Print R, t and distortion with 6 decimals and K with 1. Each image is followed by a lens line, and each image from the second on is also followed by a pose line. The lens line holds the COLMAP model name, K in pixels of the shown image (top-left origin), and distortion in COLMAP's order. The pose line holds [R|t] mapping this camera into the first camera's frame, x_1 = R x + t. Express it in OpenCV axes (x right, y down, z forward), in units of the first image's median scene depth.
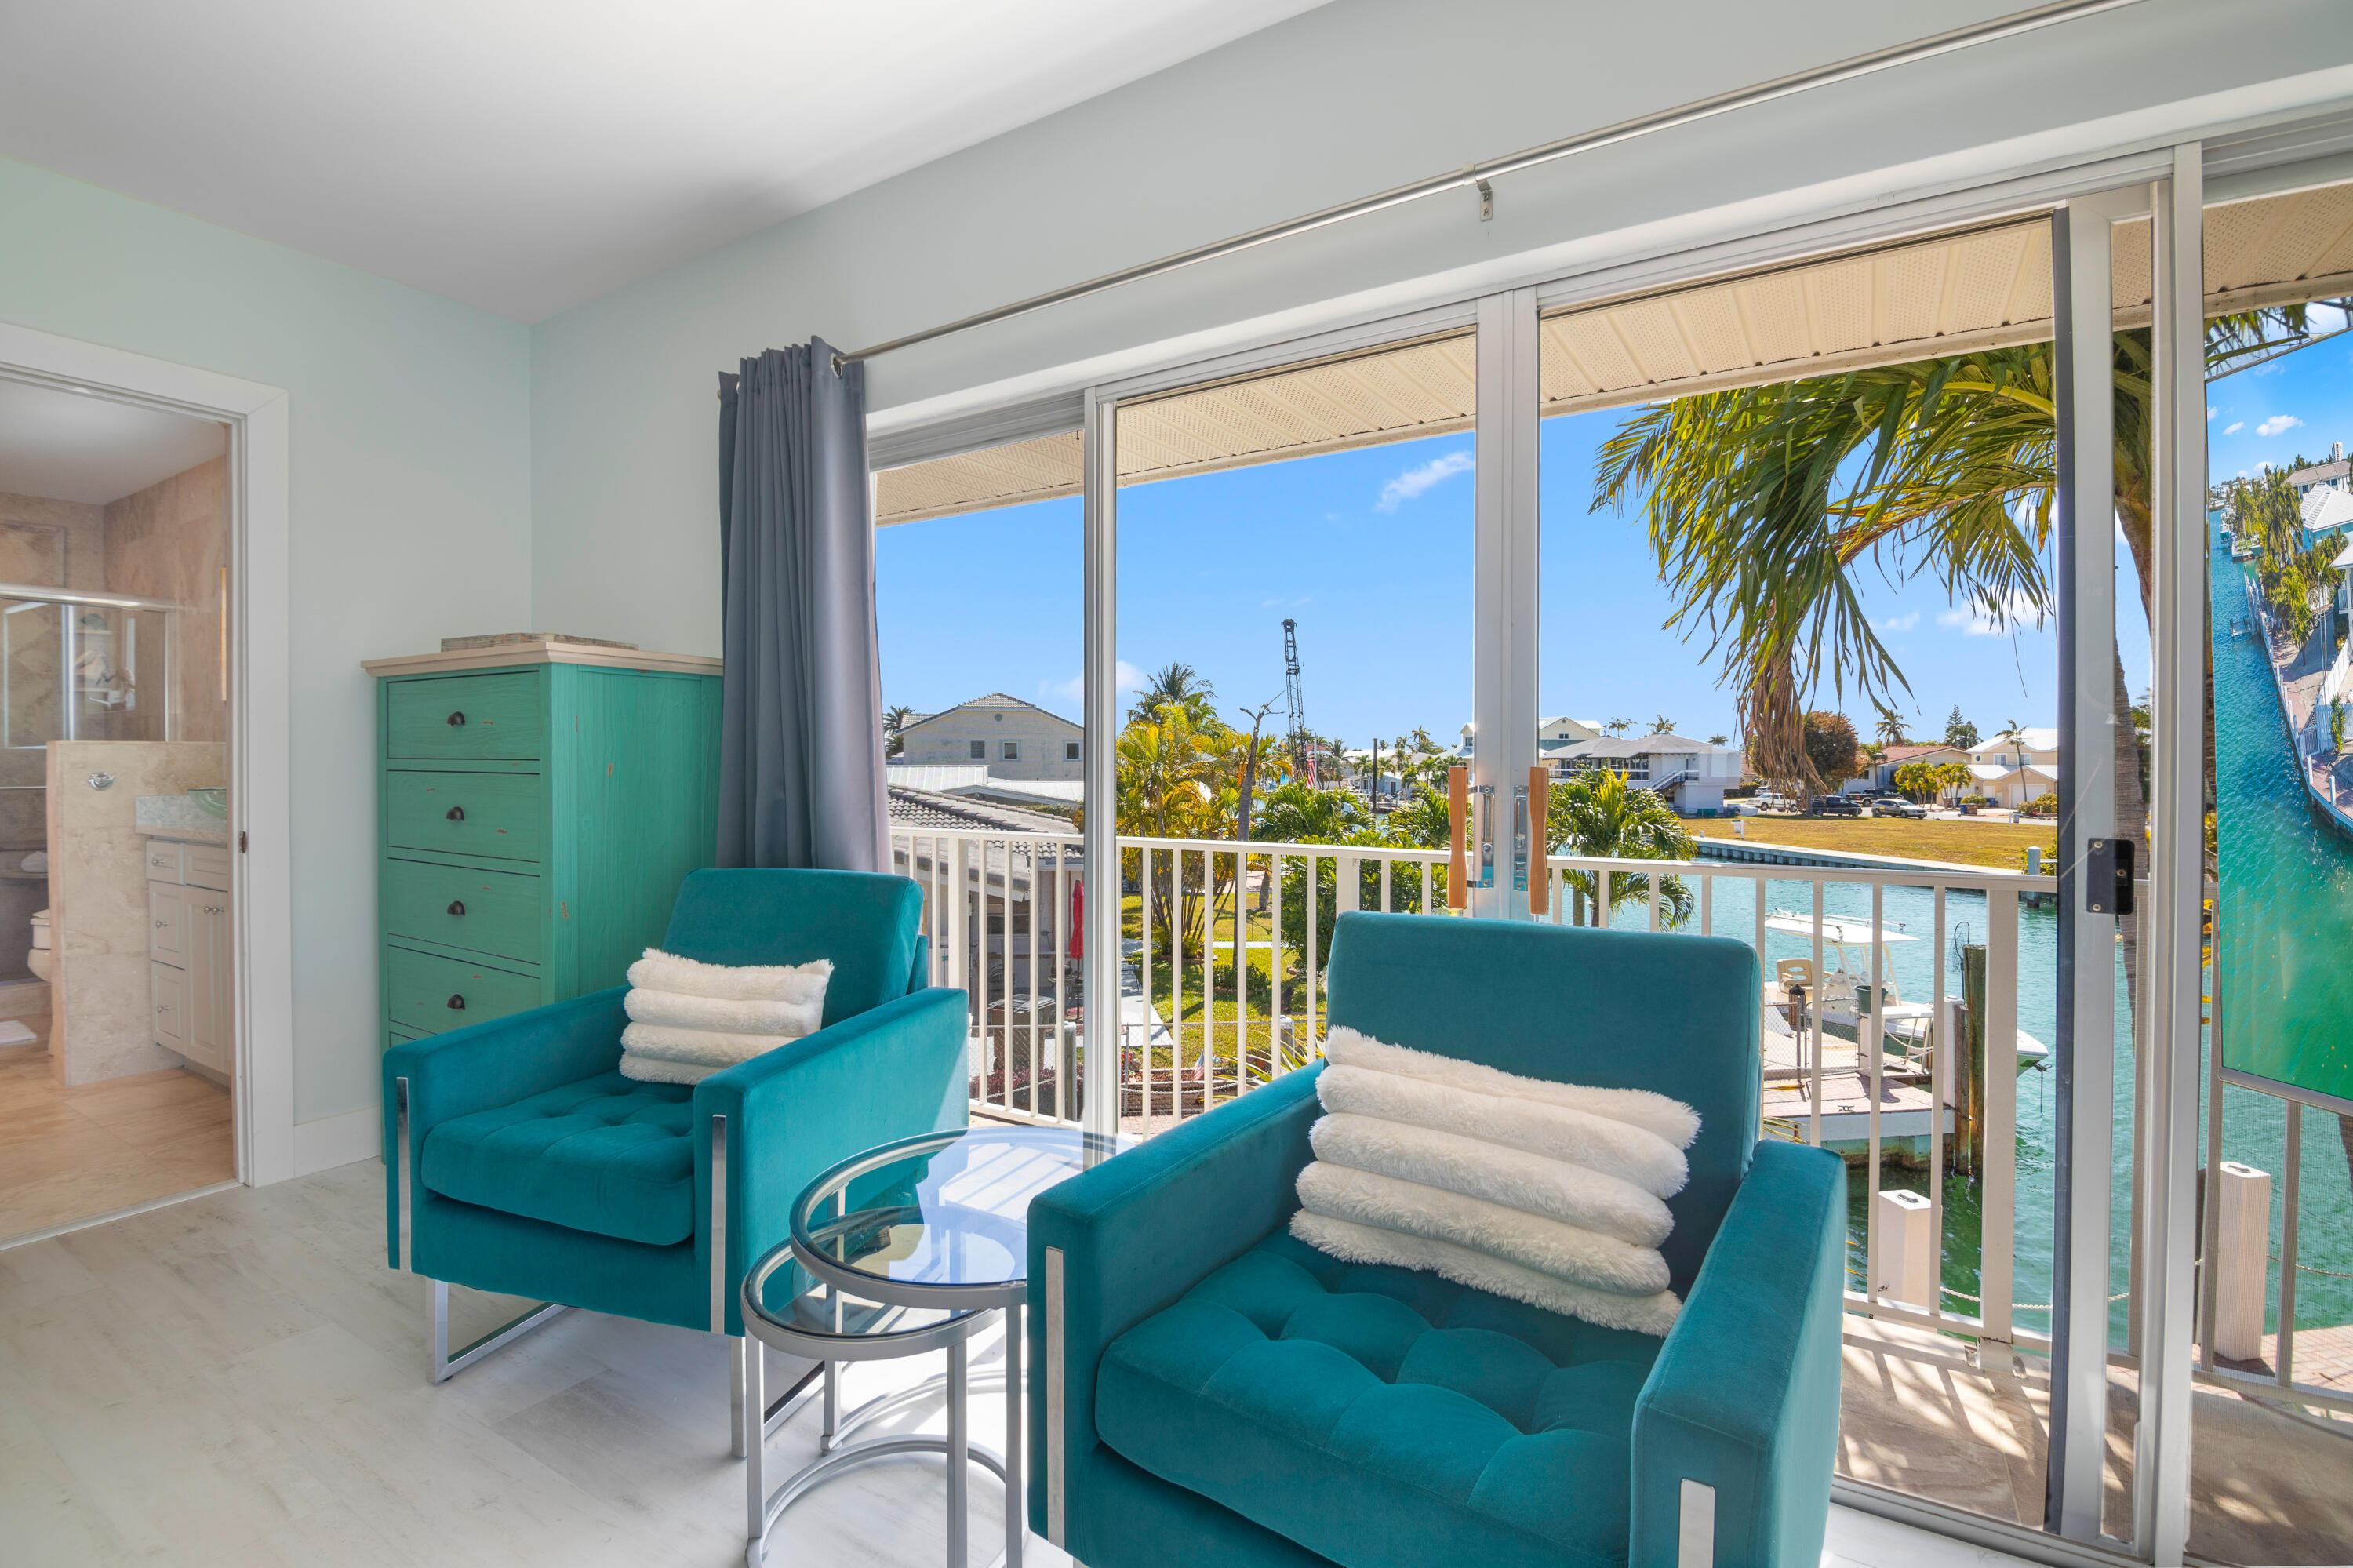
lens RADIAL K [[1081.6, 0, 1169.9], [0, 1081.6, 739.2], [0, 0, 1]] dist [-0.000144, -0.008151]
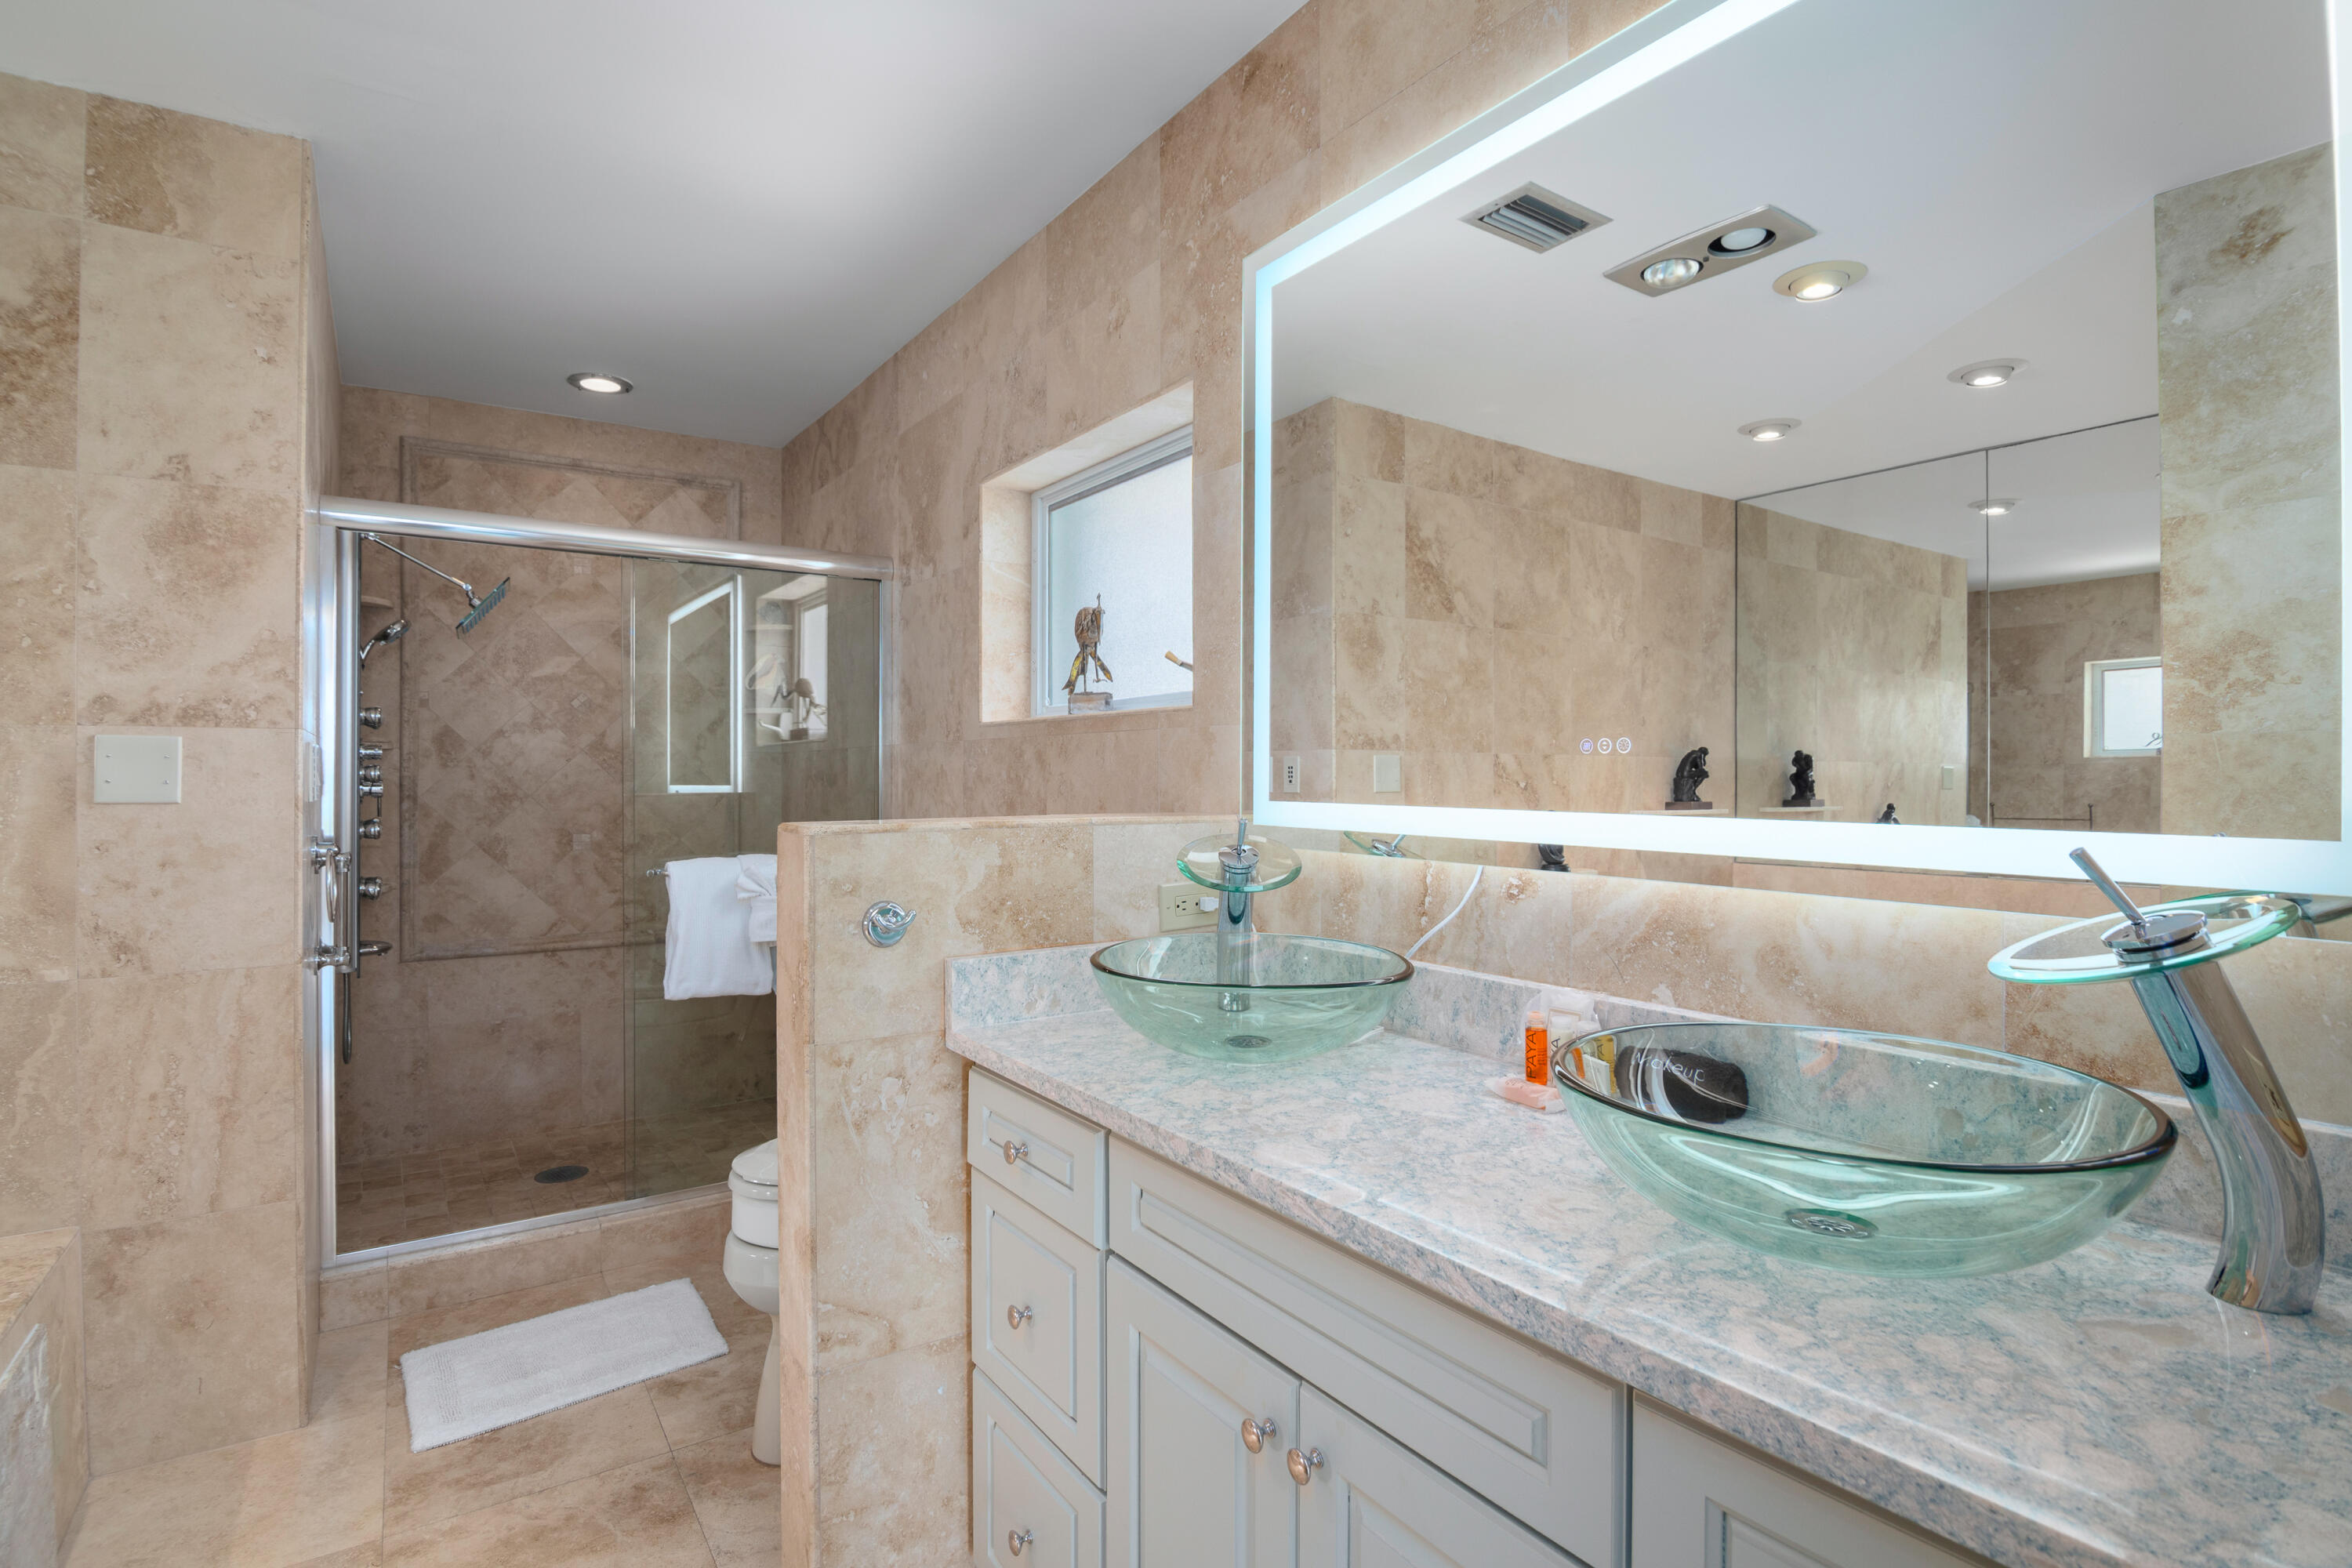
lens RADIAL K [[1056.7, 0, 1140.2], [0, 1056.7, 785.5], [0, 0, 1]] dist [-0.012938, -0.009096]
pose [[0.921292, 0.020420, -0.388334, -0.562852], [-0.014103, 0.999718, 0.019109, -0.014839], [0.388615, -0.012129, 0.921320, 0.502830]]
